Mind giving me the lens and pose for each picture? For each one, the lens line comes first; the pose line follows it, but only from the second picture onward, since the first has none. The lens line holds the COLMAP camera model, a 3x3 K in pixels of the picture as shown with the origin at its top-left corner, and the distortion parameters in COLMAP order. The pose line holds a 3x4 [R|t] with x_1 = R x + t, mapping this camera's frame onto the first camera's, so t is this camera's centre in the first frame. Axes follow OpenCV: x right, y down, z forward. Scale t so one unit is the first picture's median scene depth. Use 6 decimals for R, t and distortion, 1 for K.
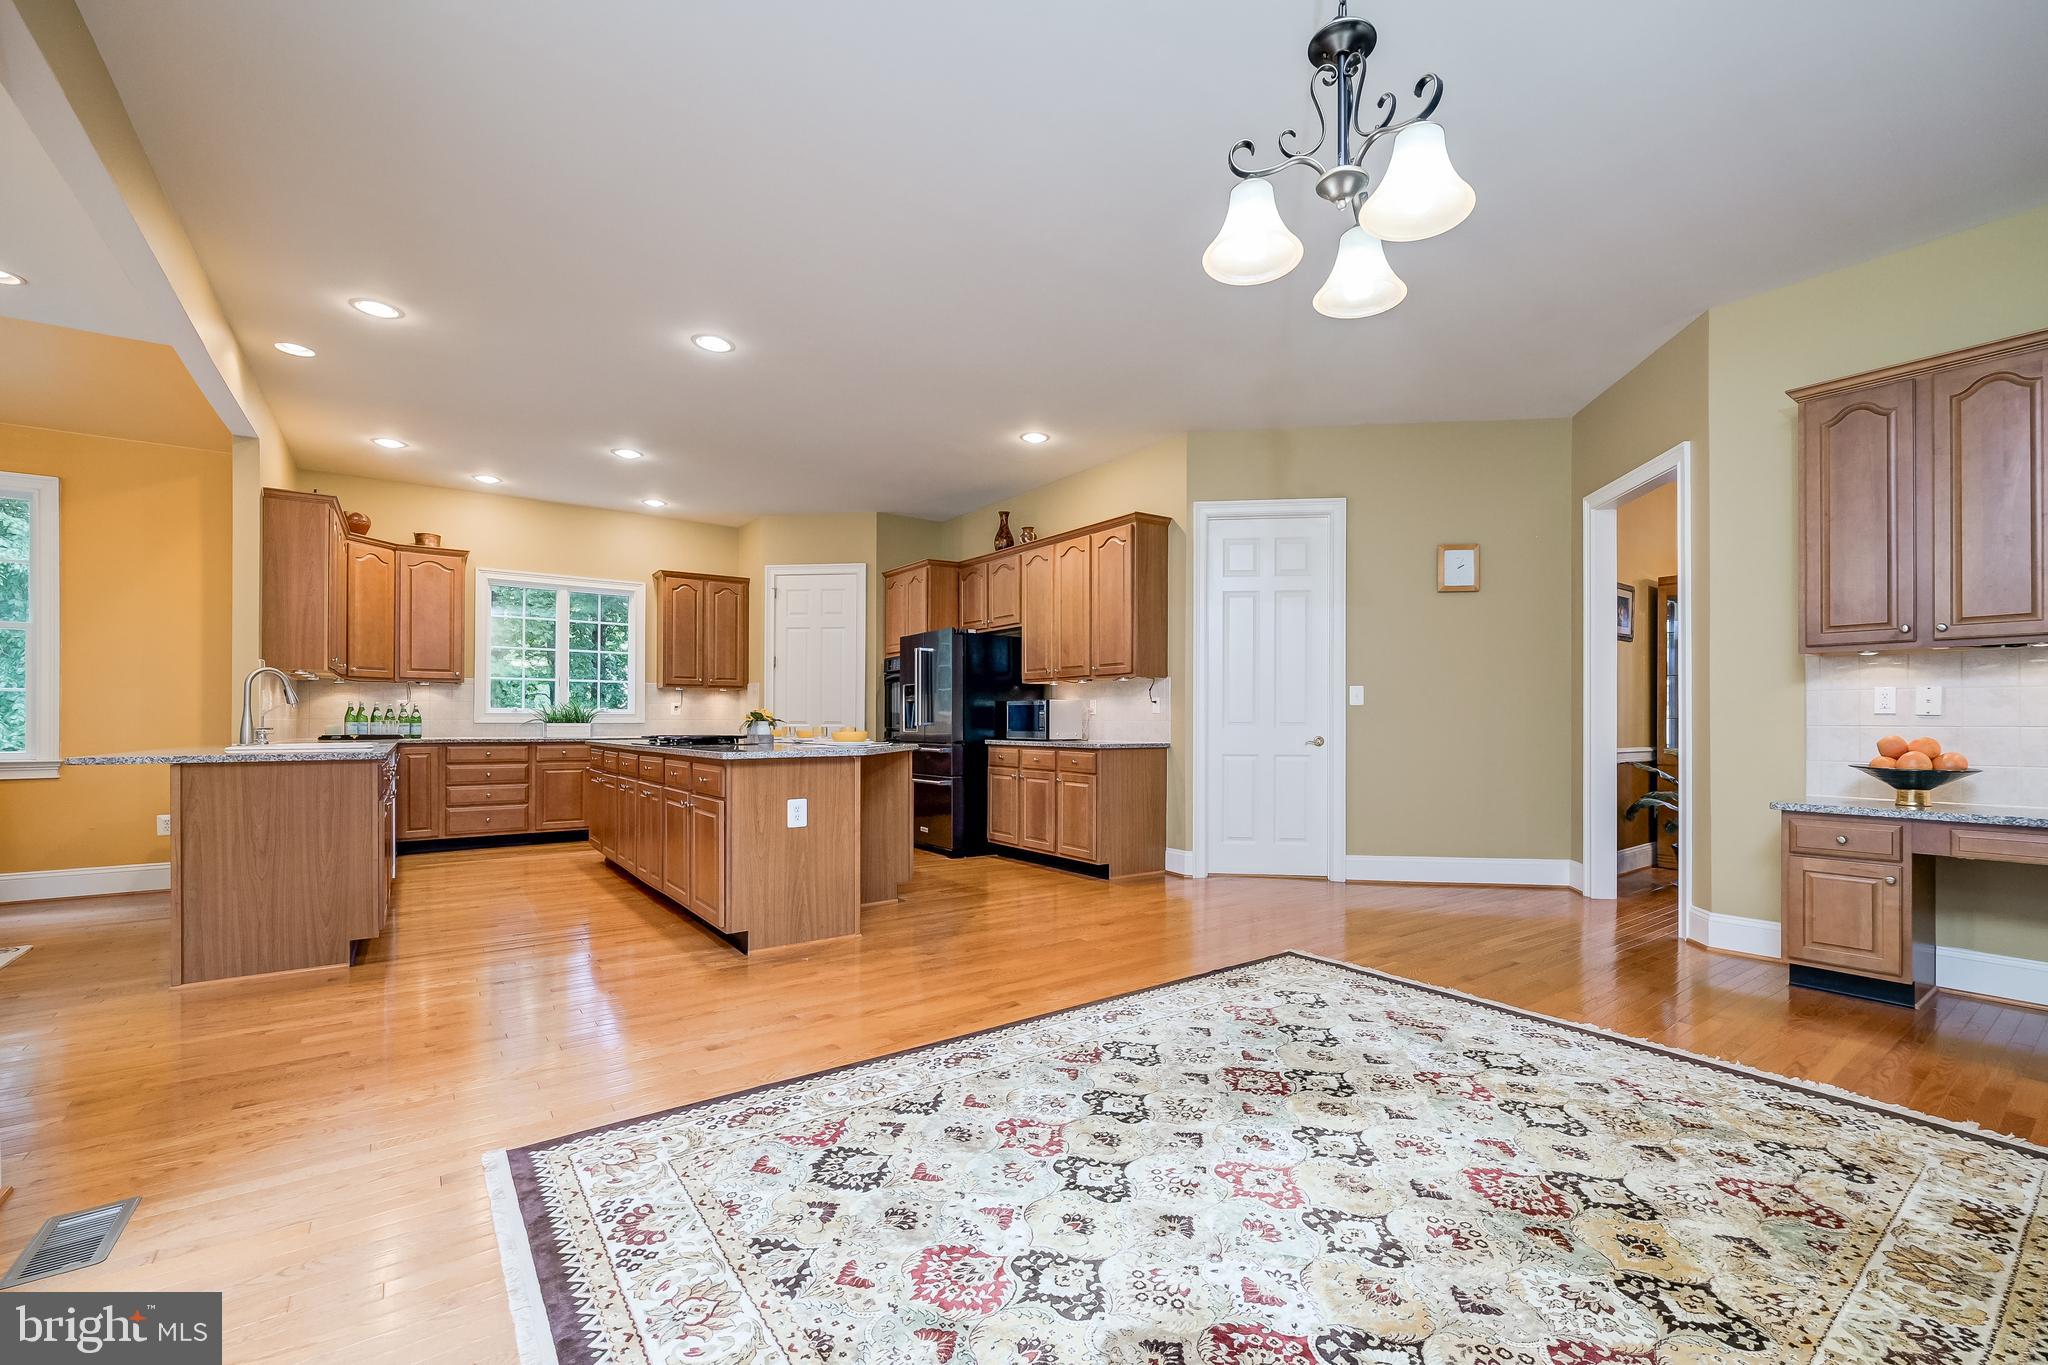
lens RADIAL K [[854.7, 0, 1066.0], [0, 854.7, 715.5], [0, 0, 1]] dist [0.000268, -0.000036]
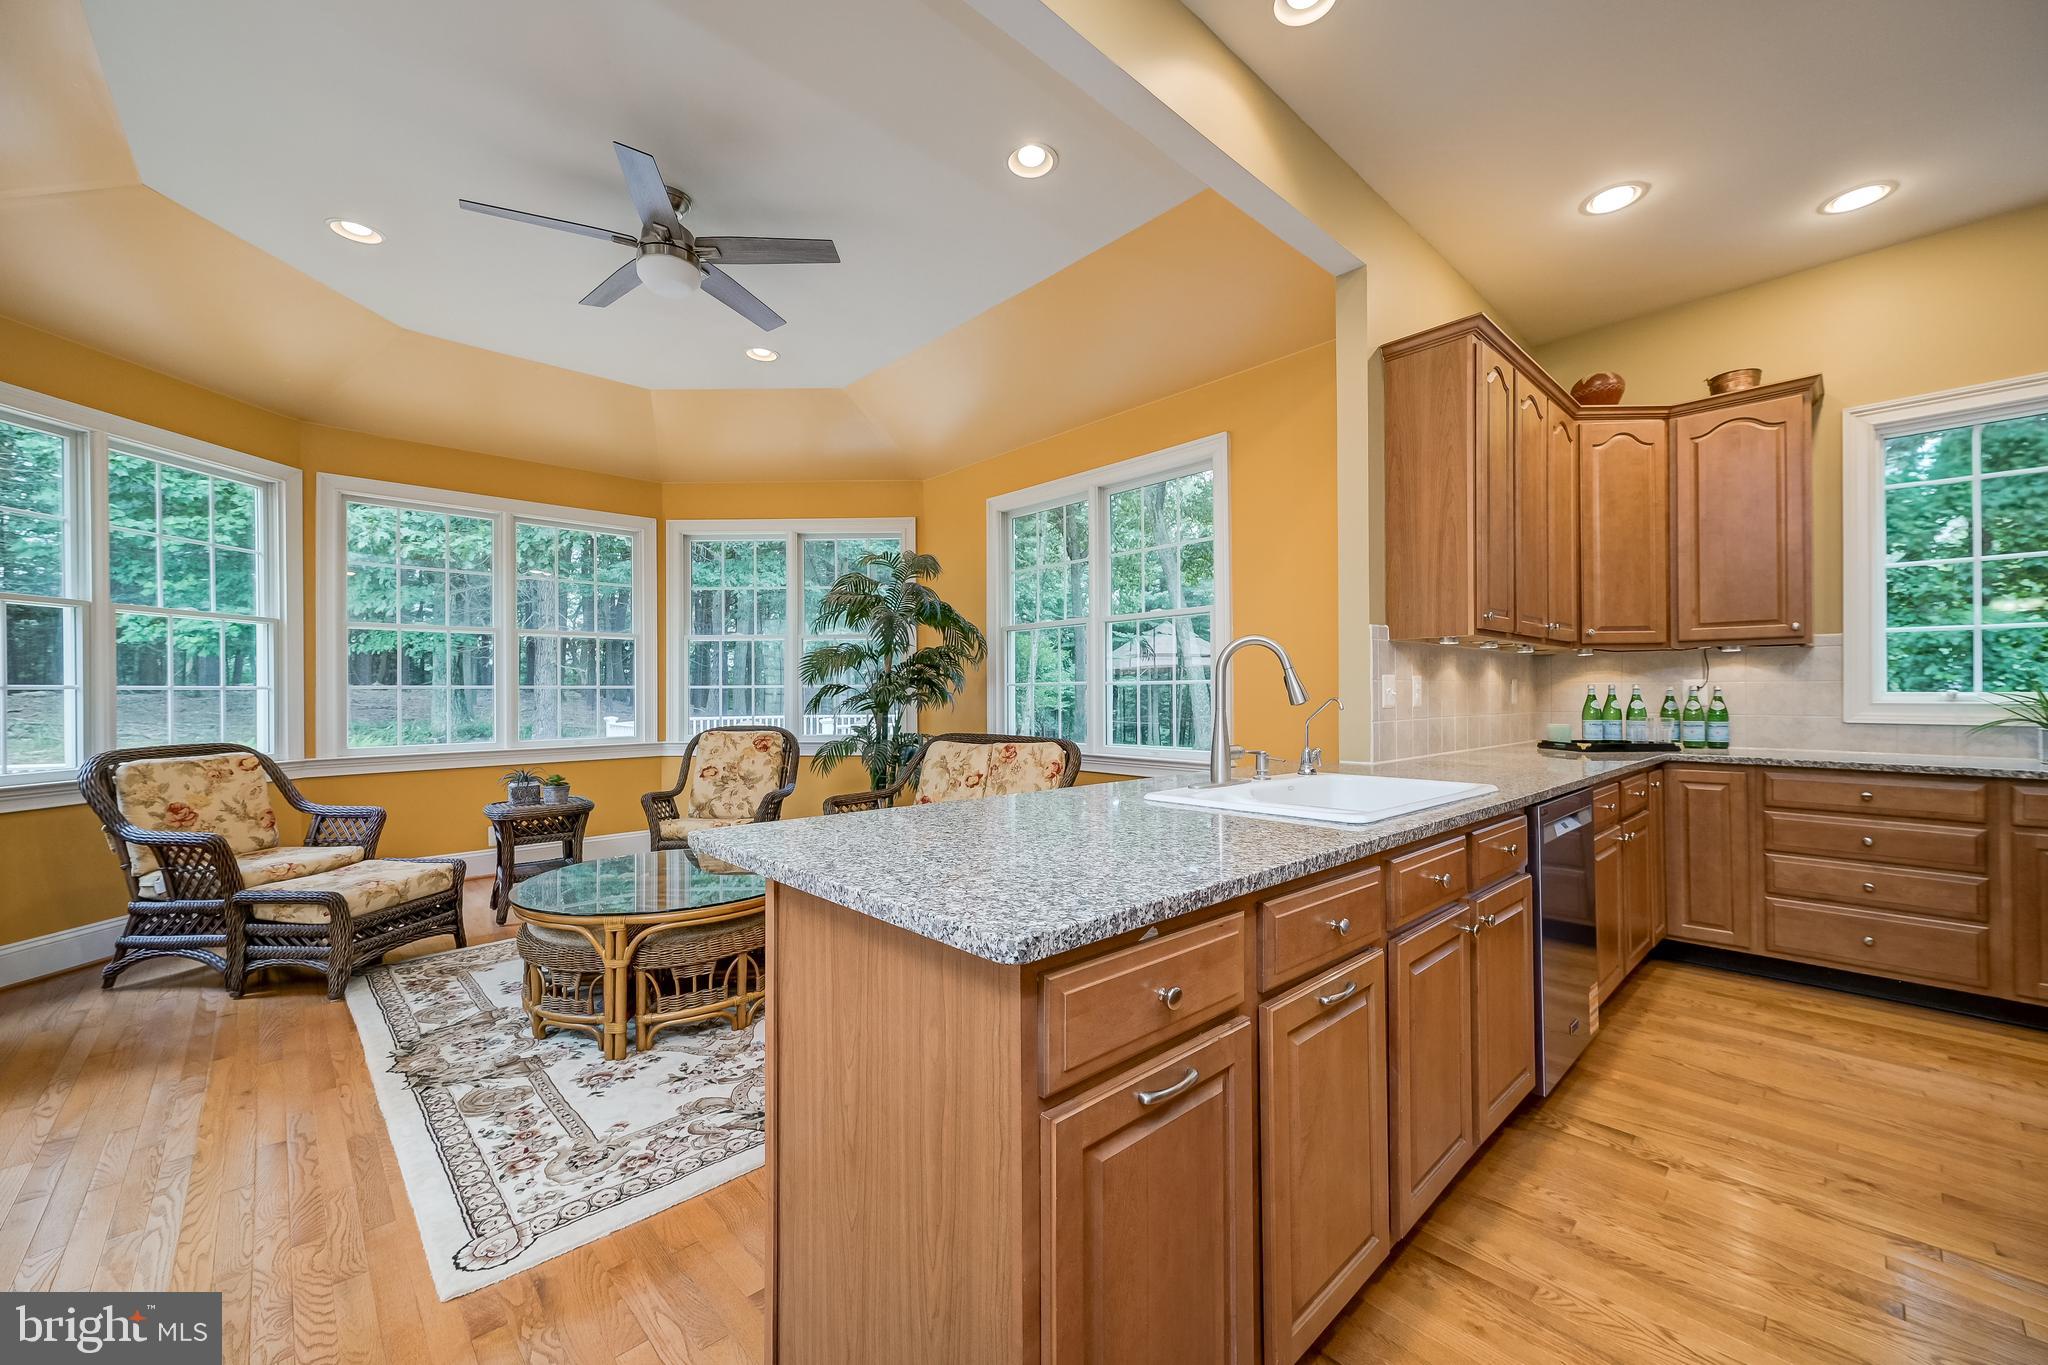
lens RADIAL K [[793.8, 0, 1024.2], [0, 793.8, 686.4], [0, 0, 1]] dist [0.007417, 0.000048]
pose [[0.101993, -0.009706, -0.994738, -0.294599], [0.009056, 0.999920, -0.008828, -0.013614], [0.994744, -0.008108, 0.102073, 0.506912]]
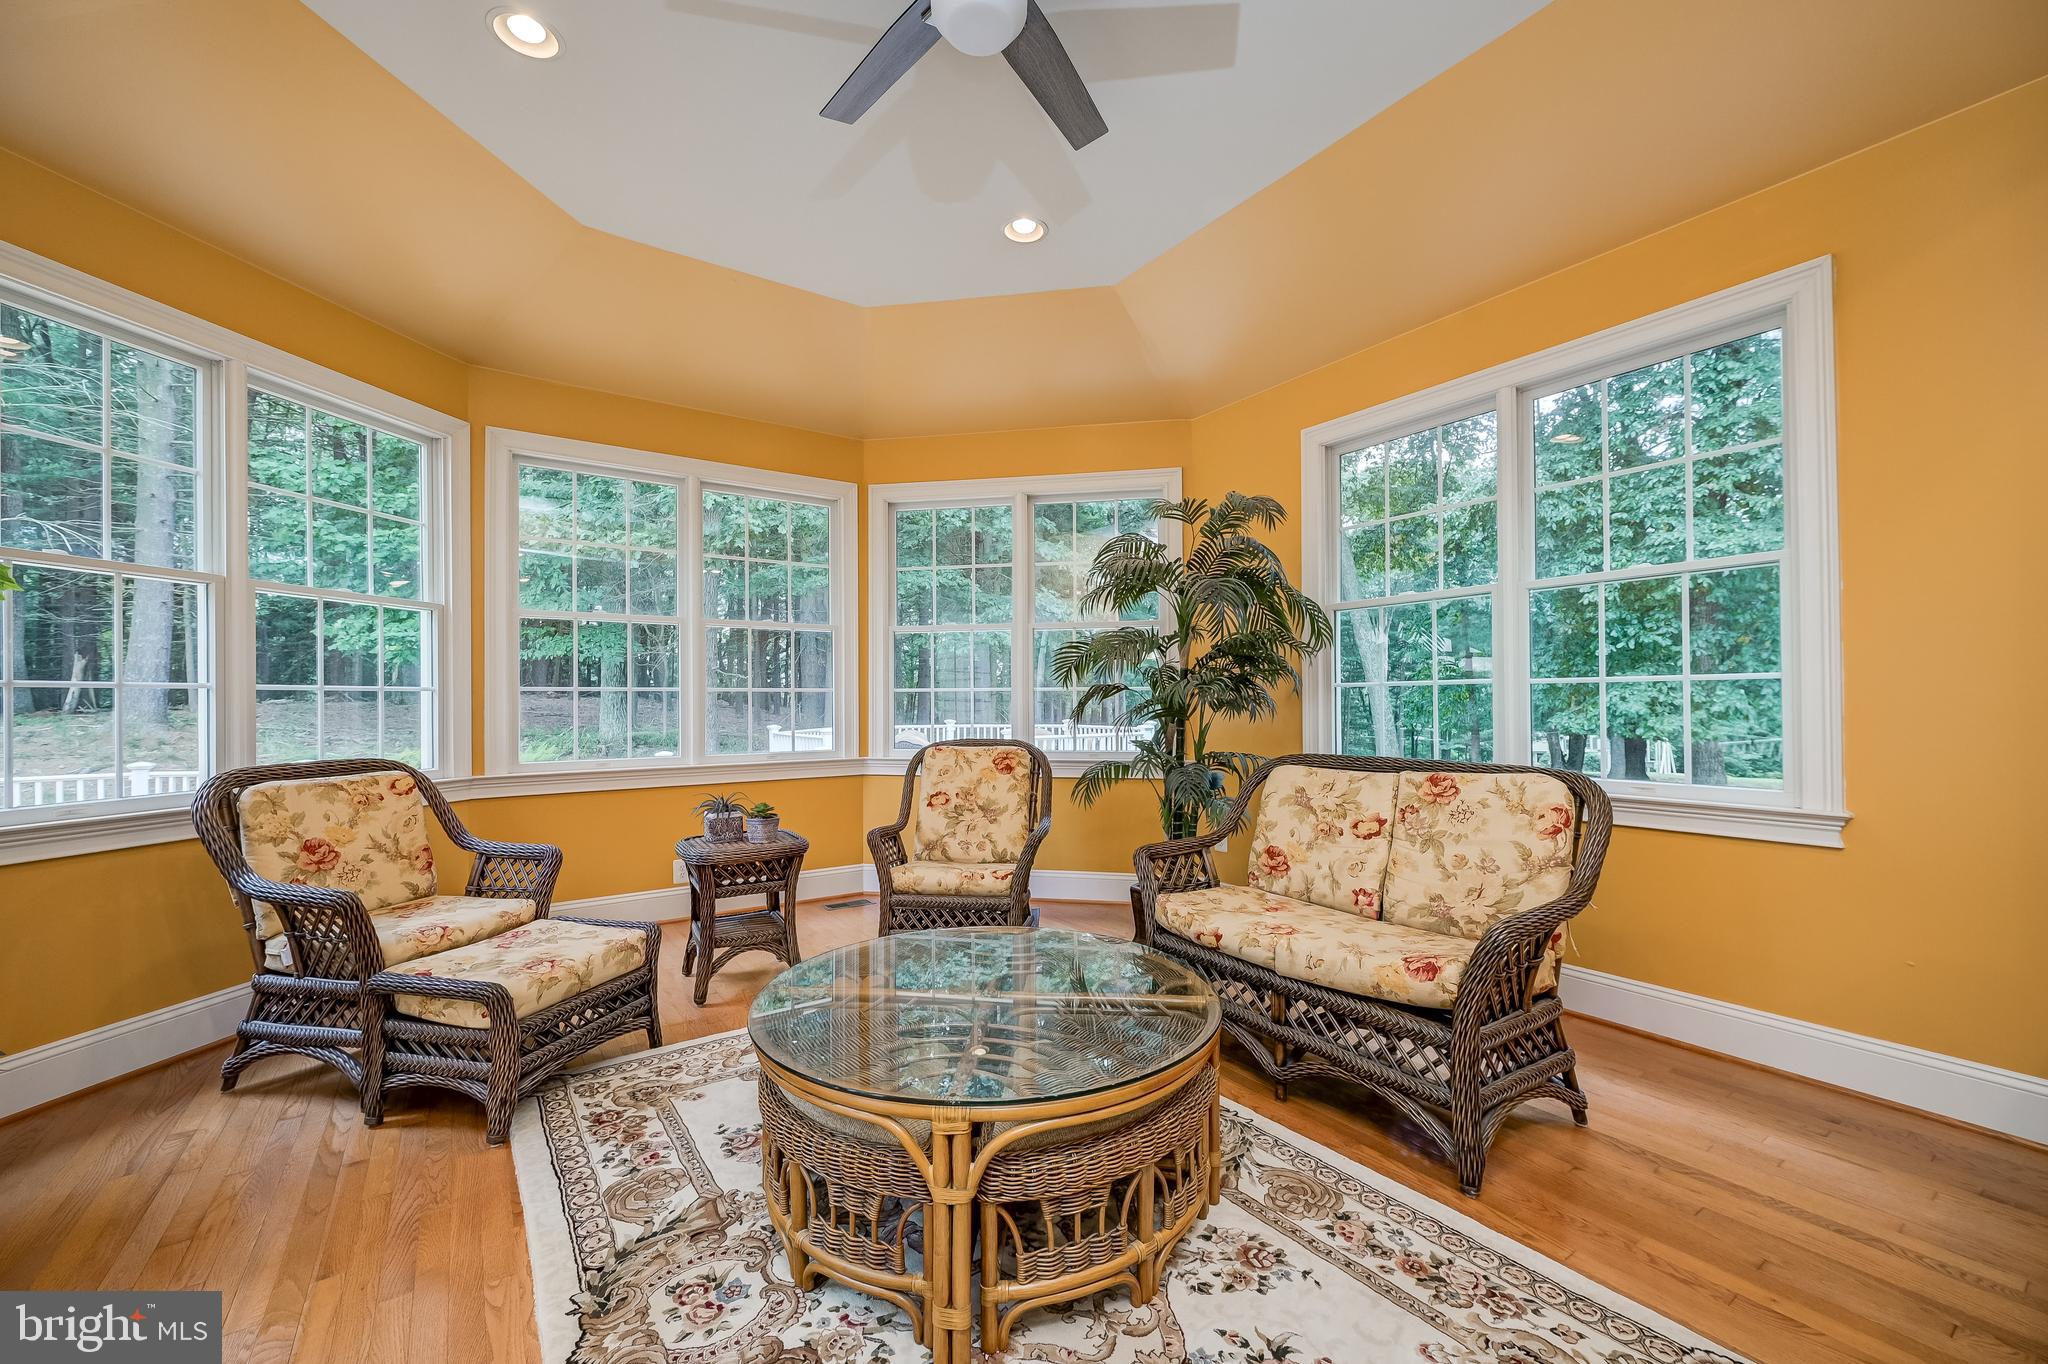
lens RADIAL K [[808.6, 0, 1025.4], [0, 808.6, 695.1], [0, 0, 1]] dist [0.000123, 0.000207]
pose [[-0.048954, -0.009980, -0.998751, -0.478732], [0.007669, 0.999917, -0.010367, -0.011162], [0.998772, -0.008167, -0.048873, 0.386559]]
